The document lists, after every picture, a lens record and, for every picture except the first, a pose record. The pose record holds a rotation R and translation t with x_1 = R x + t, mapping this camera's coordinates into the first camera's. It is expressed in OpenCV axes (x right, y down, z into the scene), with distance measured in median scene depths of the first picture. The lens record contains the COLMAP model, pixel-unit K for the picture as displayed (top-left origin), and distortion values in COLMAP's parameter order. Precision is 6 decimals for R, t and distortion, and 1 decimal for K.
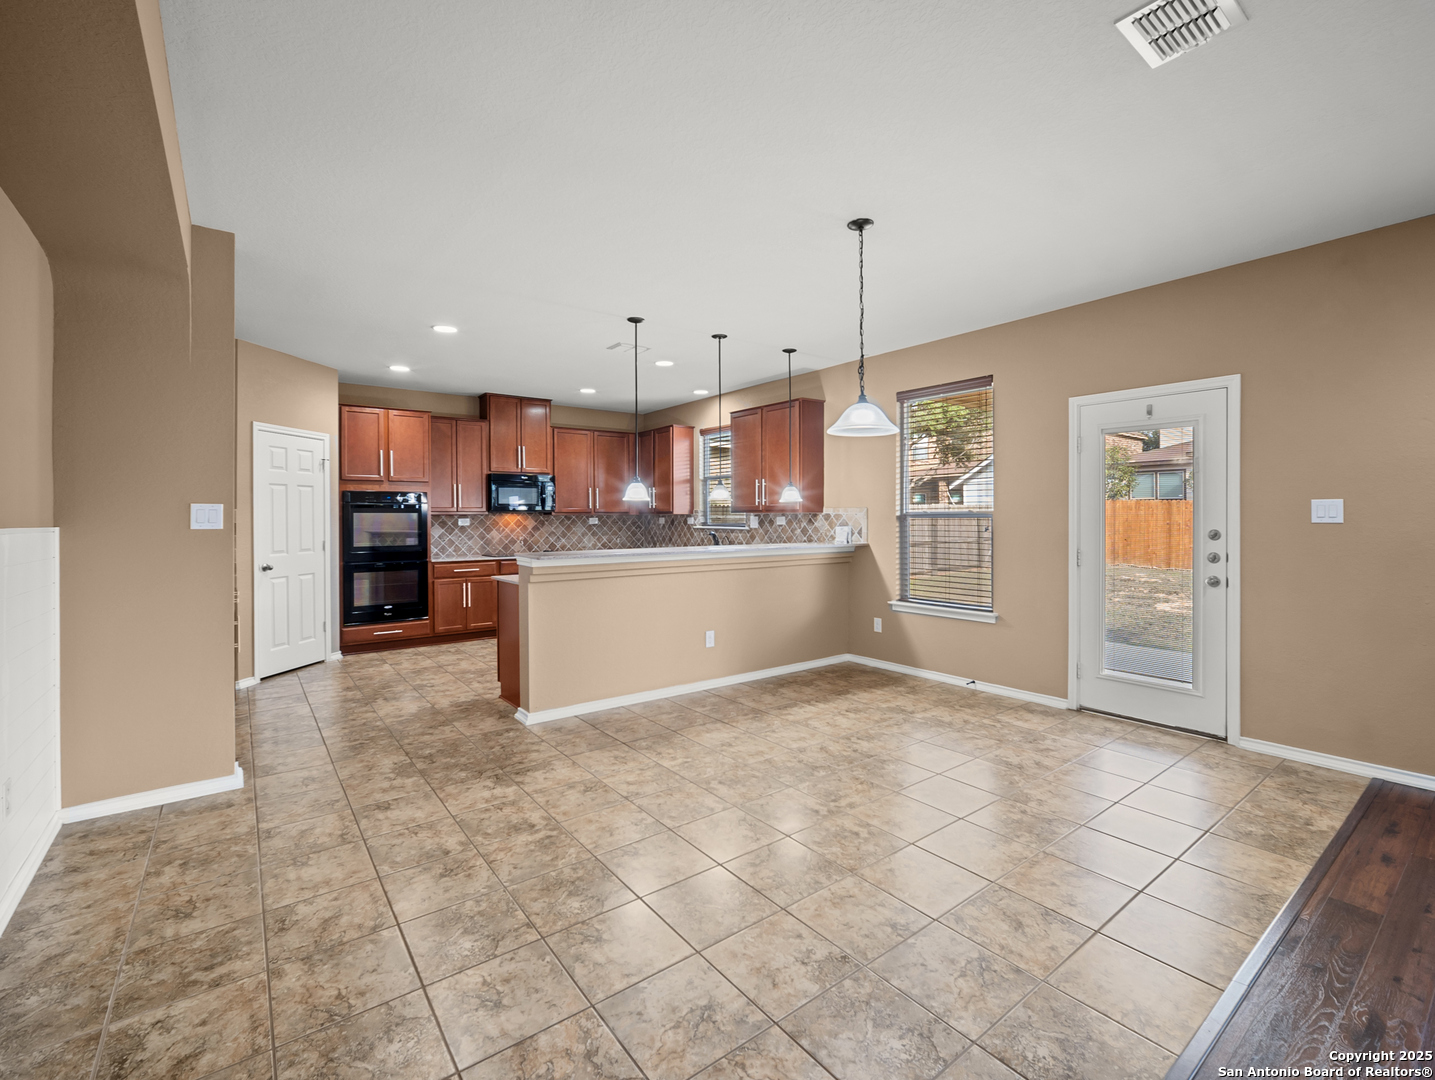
lens RADIAL K [[635.9, 0, 723.5], [0, 635.9, 531.1], [0, 0, 1]] dist [-0.001270, -0.000057]
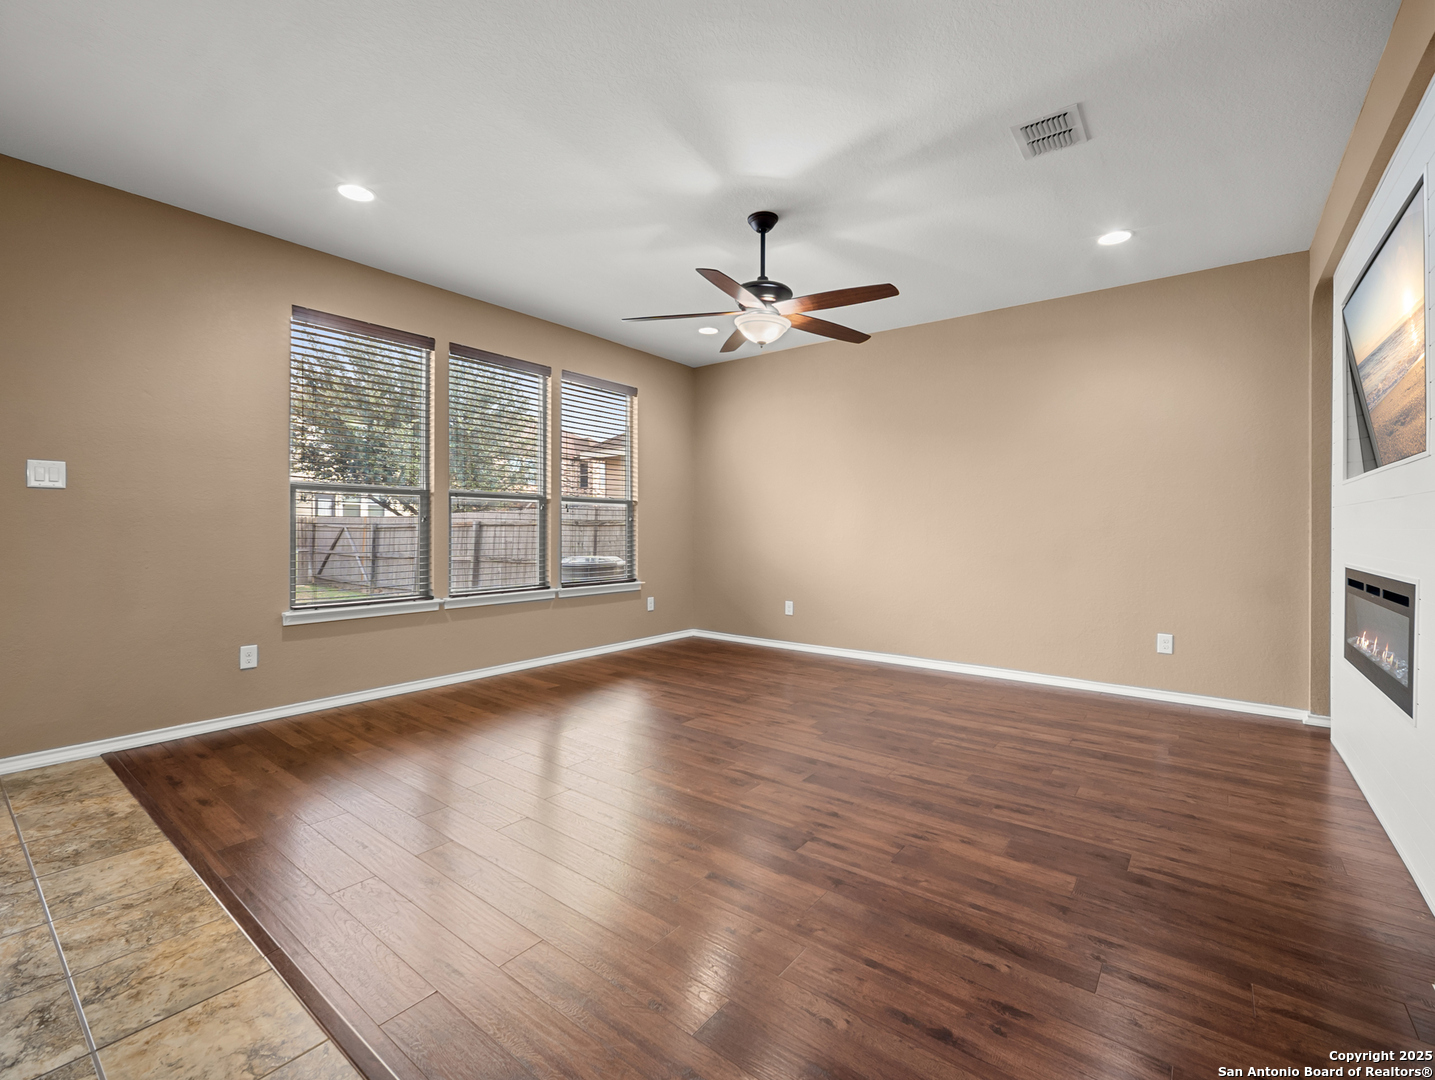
lens RADIAL K [[635.9, 0, 711.7], [0, 635.9, 531.2], [0, 0, 1]] dist [-0.001270, -0.000057]
pose [[-0.248455, 0.000800, 0.968643, -0.139151], [0.010475, 0.999943, 0.001861, 0.059035], [-0.968587, 0.010609, -0.248449, 0.344367]]
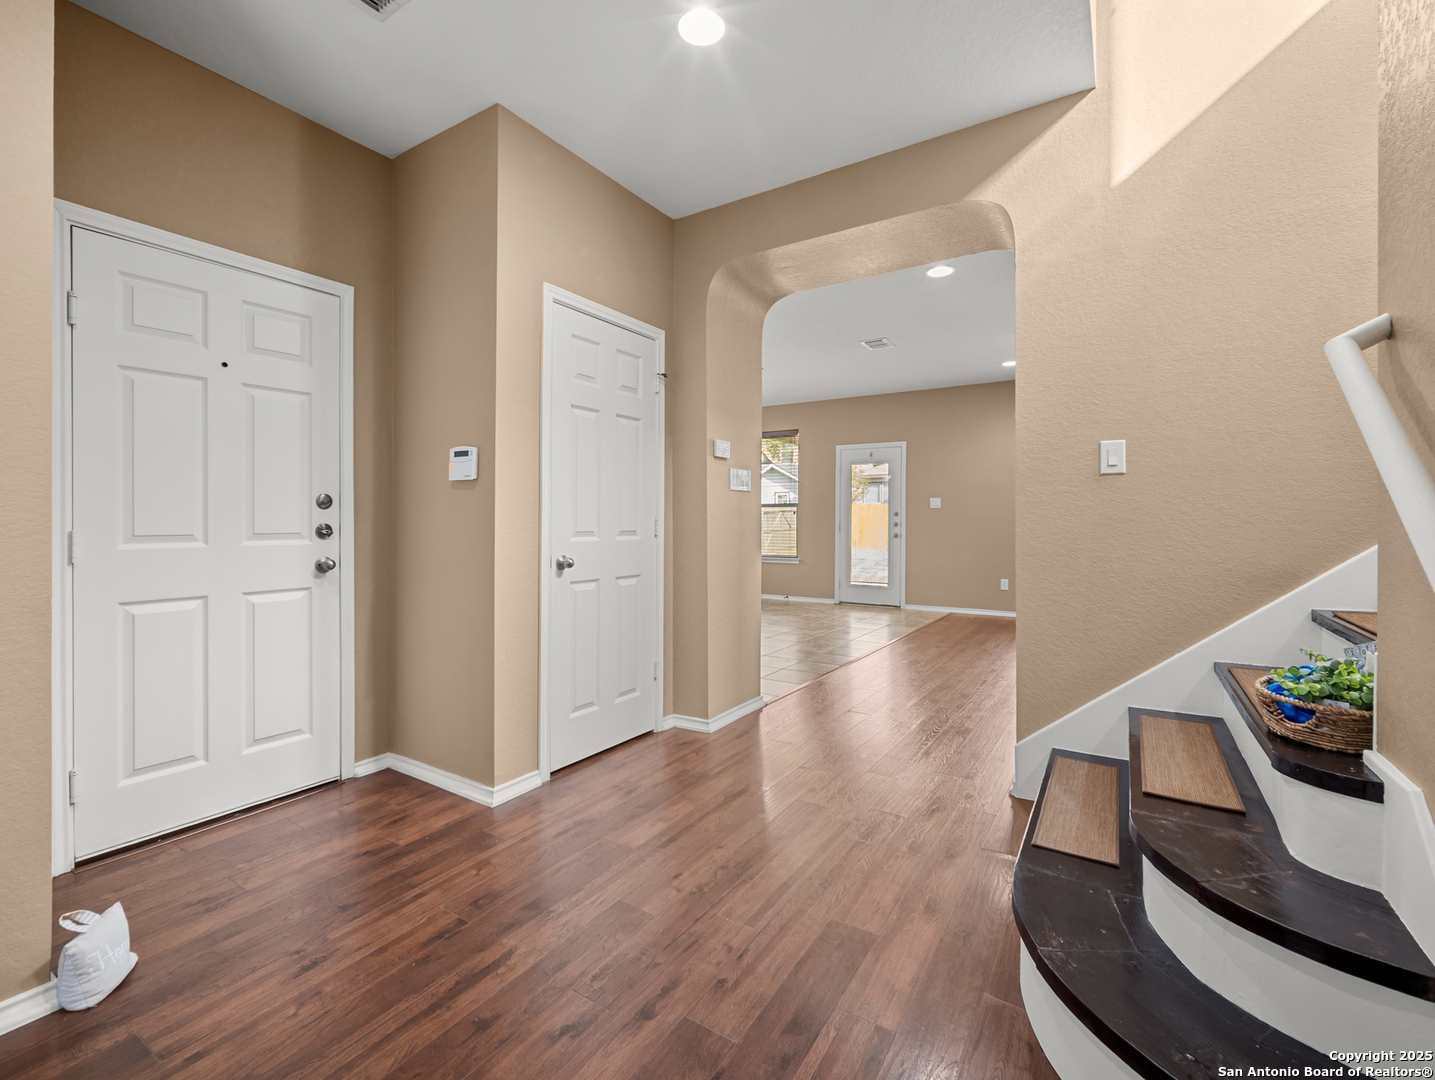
lens RADIAL K [[635.9, 0, 714.5], [0, 635.9, 532.1], [0, 0, 1]] dist [-0.001270, -0.000057]
pose [[0.943410, 0.003176, 0.331613, -0.606829], [-0.004000, 0.999990, 0.001802, 0.075513], [-0.331604, -0.003027, 0.943414, -0.959080]]
